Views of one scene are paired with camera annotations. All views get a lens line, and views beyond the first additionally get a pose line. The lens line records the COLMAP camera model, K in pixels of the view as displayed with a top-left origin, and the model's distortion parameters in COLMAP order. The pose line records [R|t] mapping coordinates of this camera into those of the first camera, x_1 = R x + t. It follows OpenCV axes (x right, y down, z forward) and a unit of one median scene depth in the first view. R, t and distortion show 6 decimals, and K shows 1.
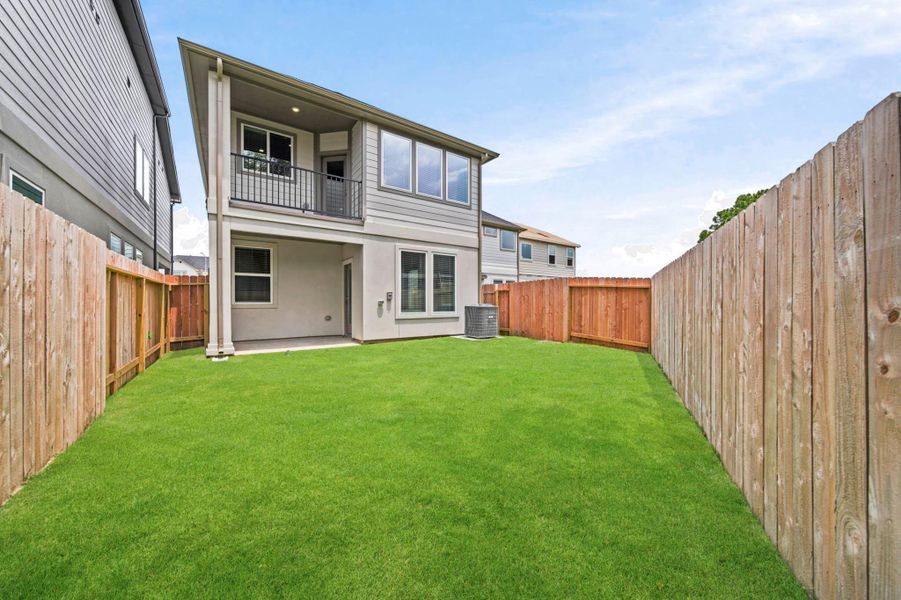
lens RADIAL K [[323.1, 0, 449.5], [0, 323.1, 302.8], [0, 0, 1]] dist [-0.002208, -0.000301]
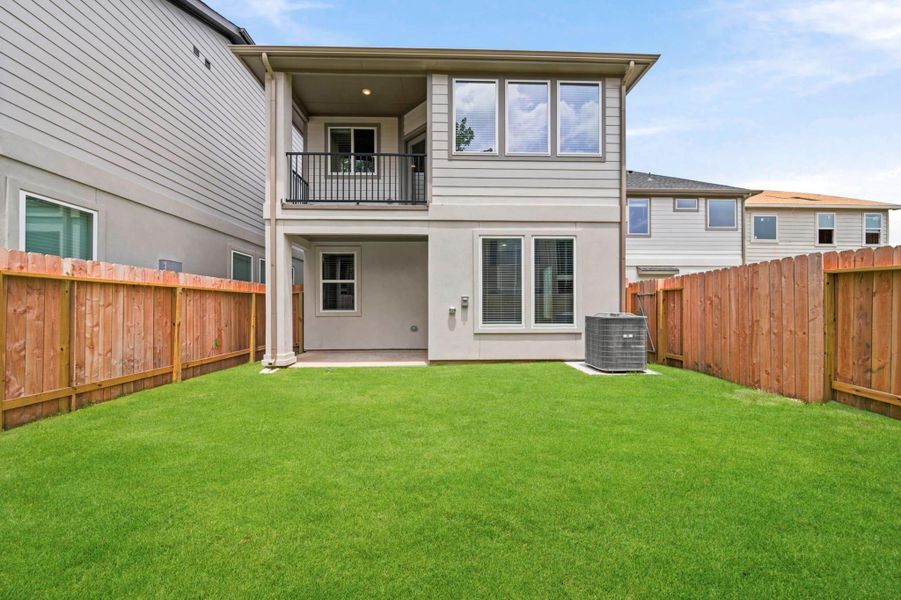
lens RADIAL K [[323.1, 0, 449.5], [0, 323.1, 302.8], [0, 0, 1]] dist [-0.002208, -0.000301]
pose [[0.837271, -0.010703, -0.546684, 0.175135], [0.002682, 0.999877, -0.015469, -0.006441], [0.546782, 0.011485, 0.837196, 0.349216]]
